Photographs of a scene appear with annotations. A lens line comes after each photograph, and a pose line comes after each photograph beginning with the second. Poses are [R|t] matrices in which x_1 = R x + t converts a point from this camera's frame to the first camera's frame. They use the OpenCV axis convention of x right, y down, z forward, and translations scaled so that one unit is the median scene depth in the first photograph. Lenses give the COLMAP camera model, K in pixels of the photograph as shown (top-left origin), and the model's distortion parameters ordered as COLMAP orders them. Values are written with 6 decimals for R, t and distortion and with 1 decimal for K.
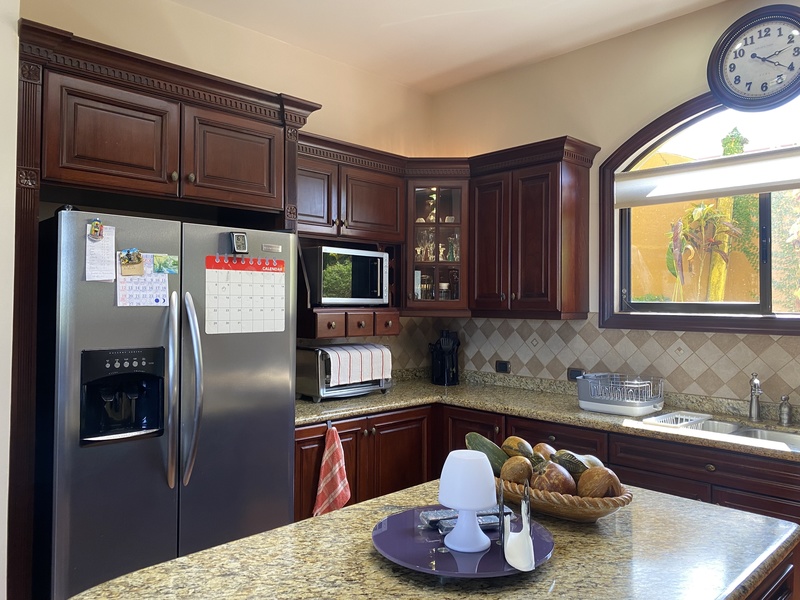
lens RADIAL K [[604.9, 0, 398.8], [0, 604.9, 289.5], [0, 0, 1]] dist [0.074411, -0.113825]
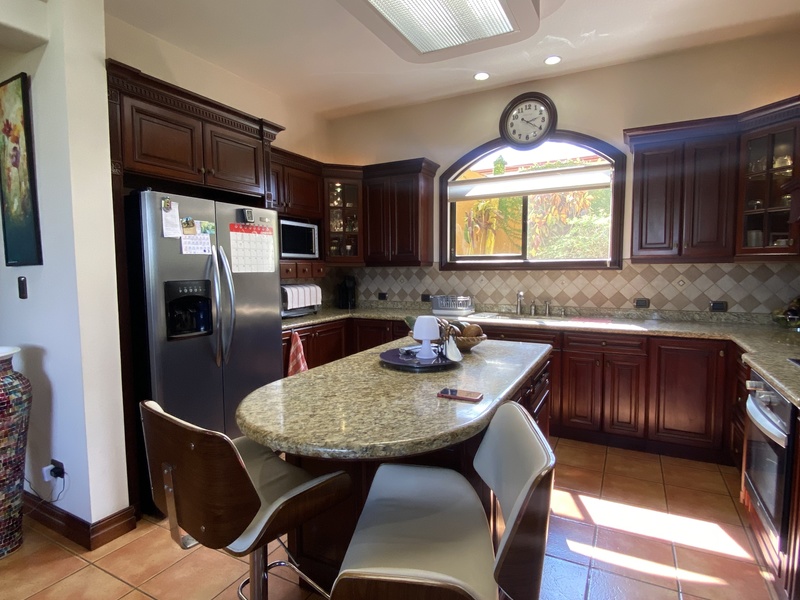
lens RADIAL K [[431.3, 0, 400.0], [0, 431.3, 300.0], [0, 0, 1]] dist [0.059905, -0.057549]
pose [[0.950537, -0.037885, 0.308291, -0.191341], [0.007664, 0.995093, 0.098652, 0.026660], [-0.310516, -0.091409, 0.946163, -0.175947]]
